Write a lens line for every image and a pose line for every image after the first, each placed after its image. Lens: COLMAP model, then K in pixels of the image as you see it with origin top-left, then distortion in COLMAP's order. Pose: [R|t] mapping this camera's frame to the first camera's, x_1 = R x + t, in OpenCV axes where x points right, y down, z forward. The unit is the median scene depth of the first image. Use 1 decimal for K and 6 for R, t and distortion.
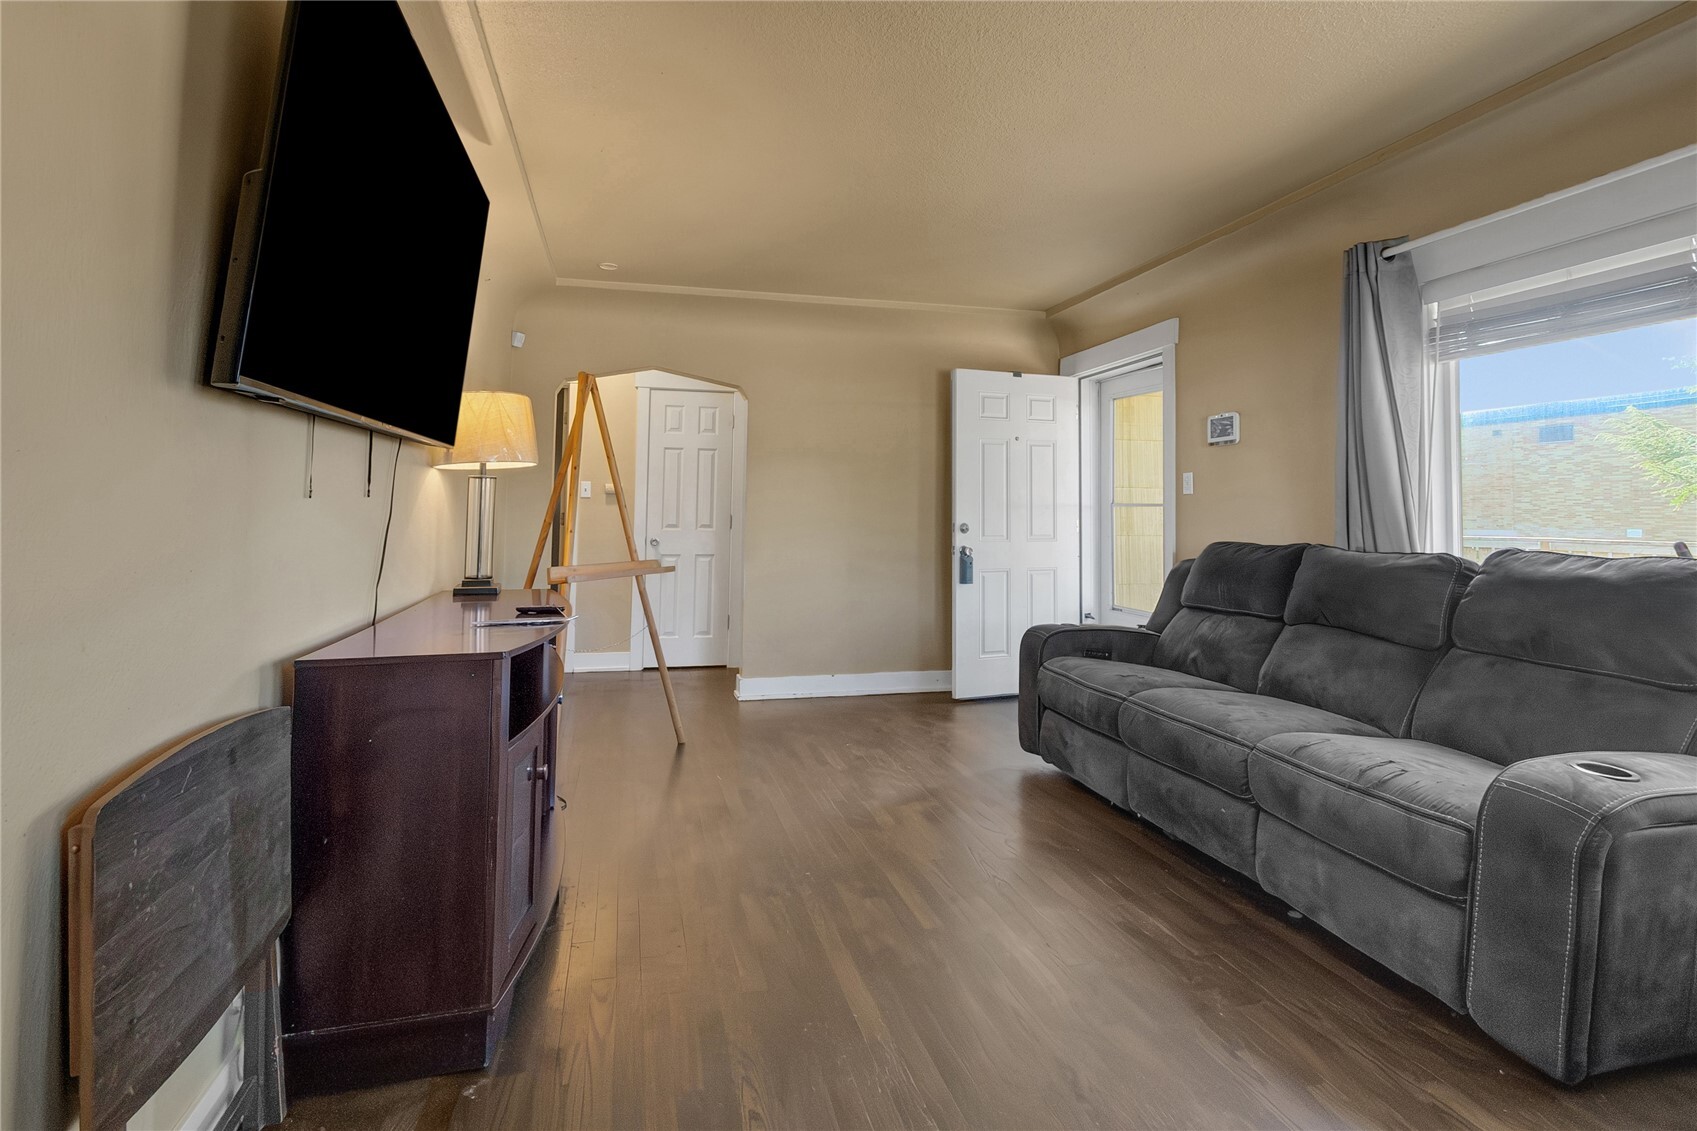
lens RADIAL K [[778.3, 0, 846.0], [0, 778.3, 480.3], [0, 0, 1]] dist [0.002482, -0.000696]
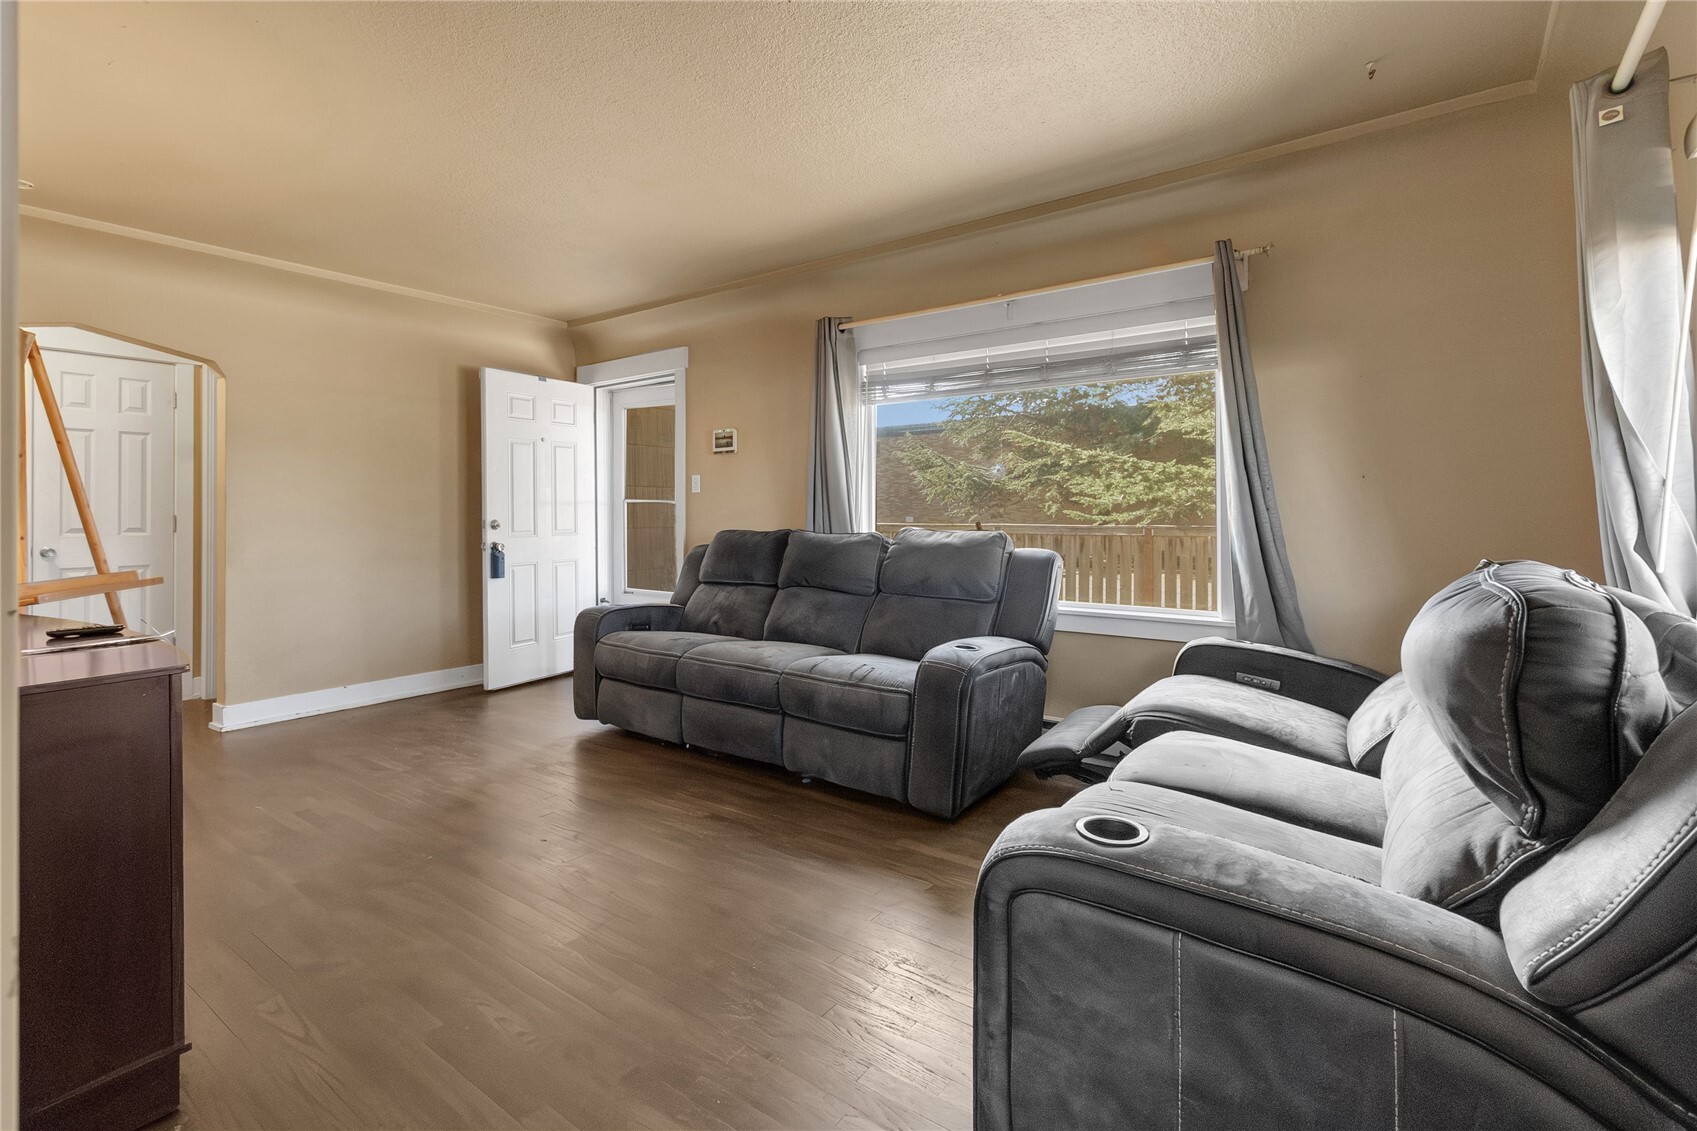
lens RADIAL K [[784.8, 0, 817.7], [0, 784.8, 506.7], [0, 0, 1]] dist [0.000118, -0.000196]
pose [[0.769643, -0.007124, 0.638435, -0.249807], [-0.017675, 0.999317, 0.032459, -0.004640], [-0.638230, -0.036267, 0.768991, -0.094787]]
